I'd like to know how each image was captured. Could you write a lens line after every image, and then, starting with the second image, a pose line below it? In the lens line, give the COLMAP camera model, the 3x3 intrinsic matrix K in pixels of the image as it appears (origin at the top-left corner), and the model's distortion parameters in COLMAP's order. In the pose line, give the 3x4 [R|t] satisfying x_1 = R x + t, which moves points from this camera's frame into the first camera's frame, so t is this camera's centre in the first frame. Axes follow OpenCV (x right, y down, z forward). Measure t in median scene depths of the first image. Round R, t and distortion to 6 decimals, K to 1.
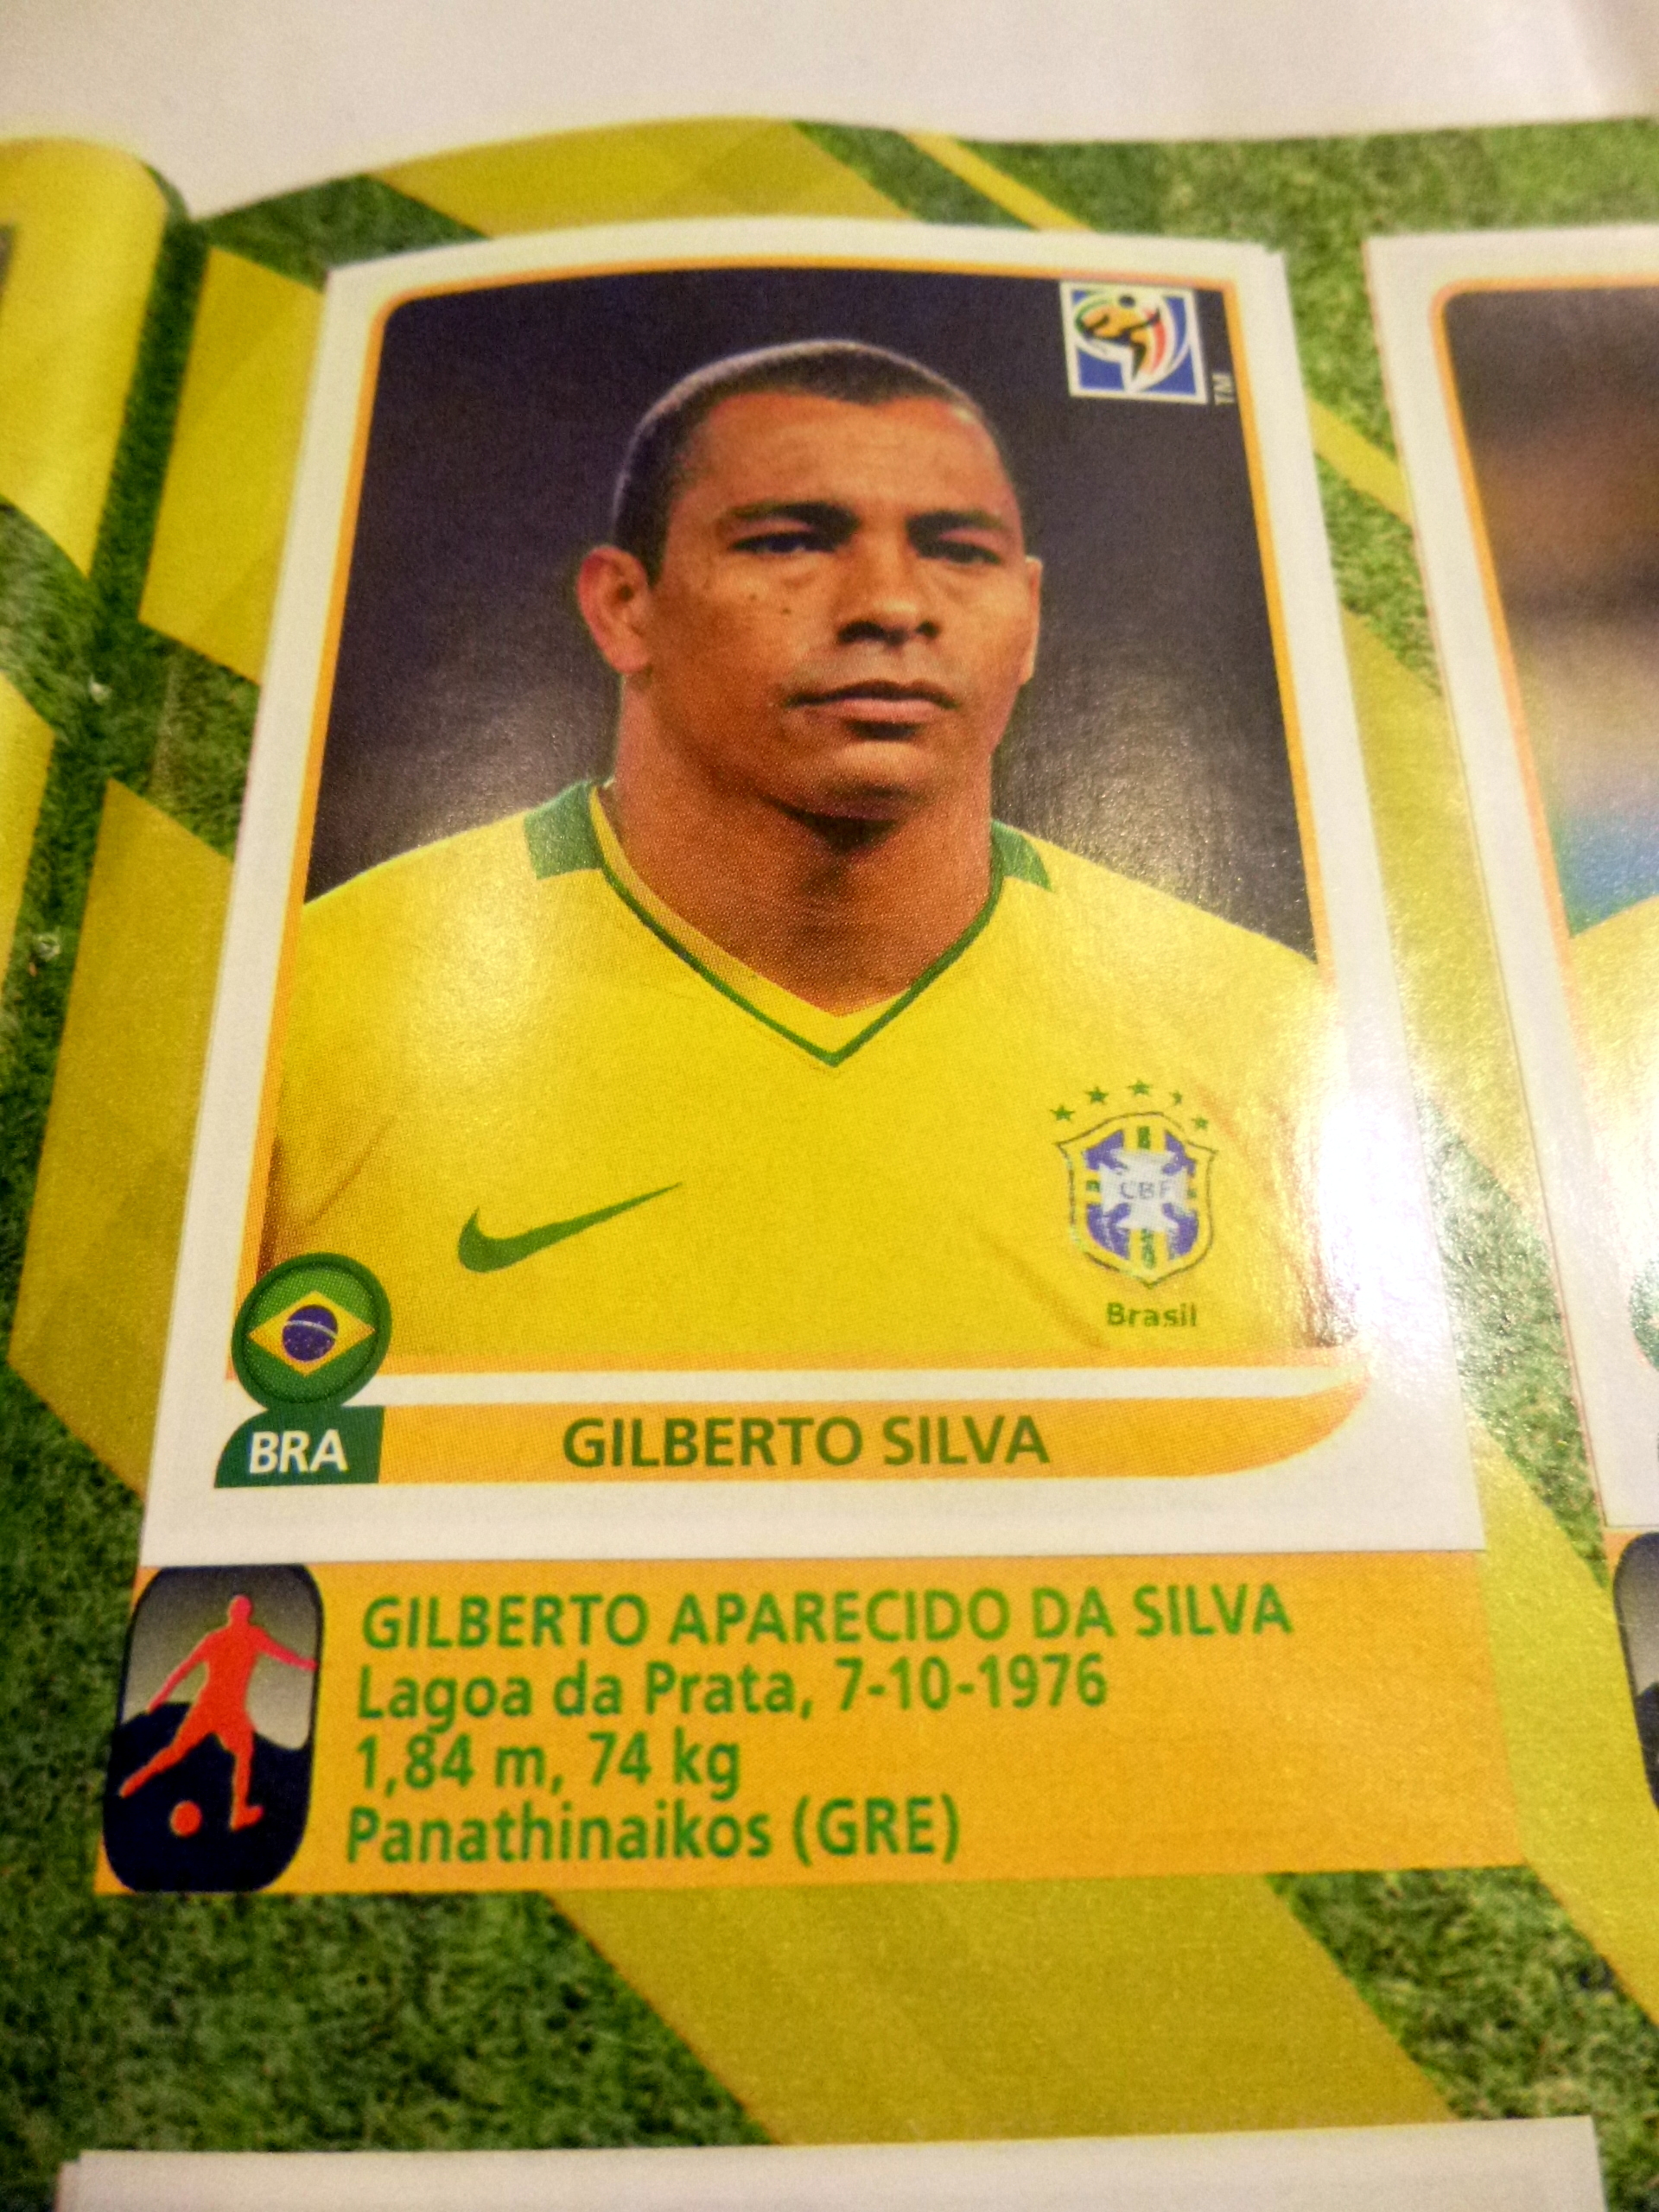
lens RADIAL K [[1644.0, 0, 889.4], [0, 1644.0, 1076.1], [0, 0, 1]] dist [-0.064959, 0.049061]
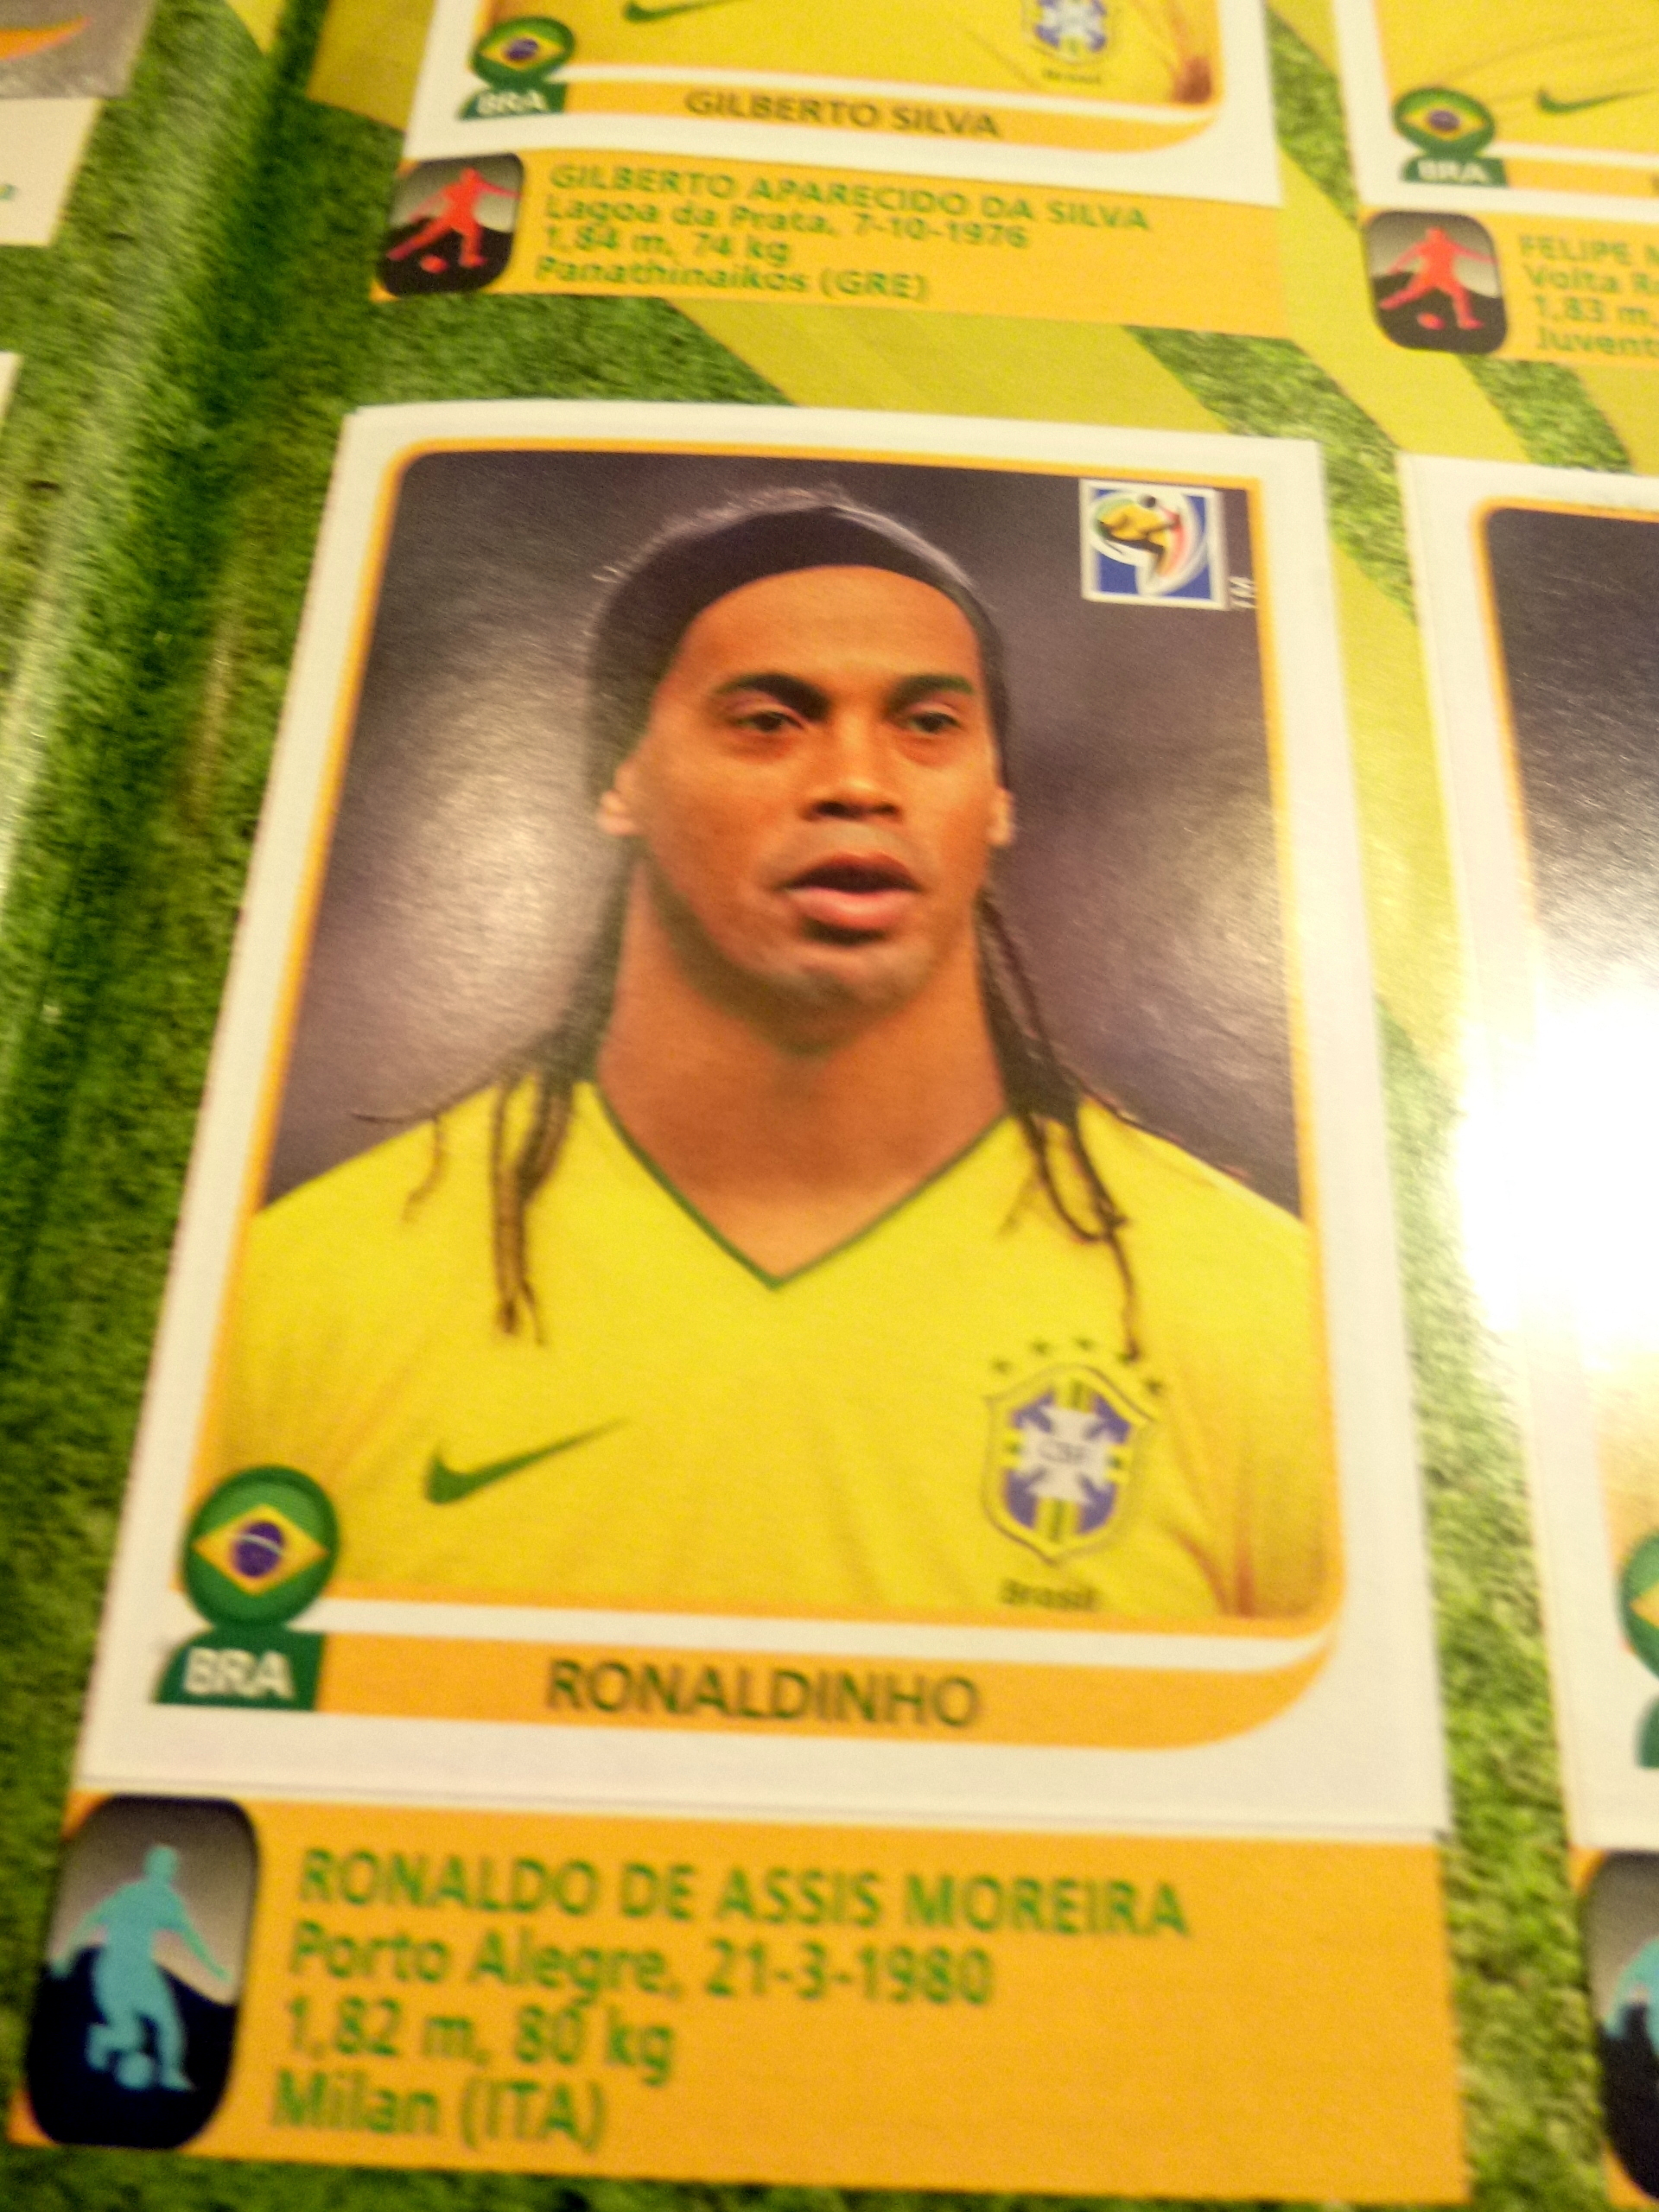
lens RADIAL K [[1644.0, 0, 893.4], [0, 1644.0, 1092.4], [0, 0, 1]] dist [-0.064959, 0.049061]
pose [[0.998070, 0.062041, -0.002513, 0.061077], [-0.062060, 0.998036, -0.008529, 1.220293], [0.001979, 0.008669, 0.999960, -0.544046]]
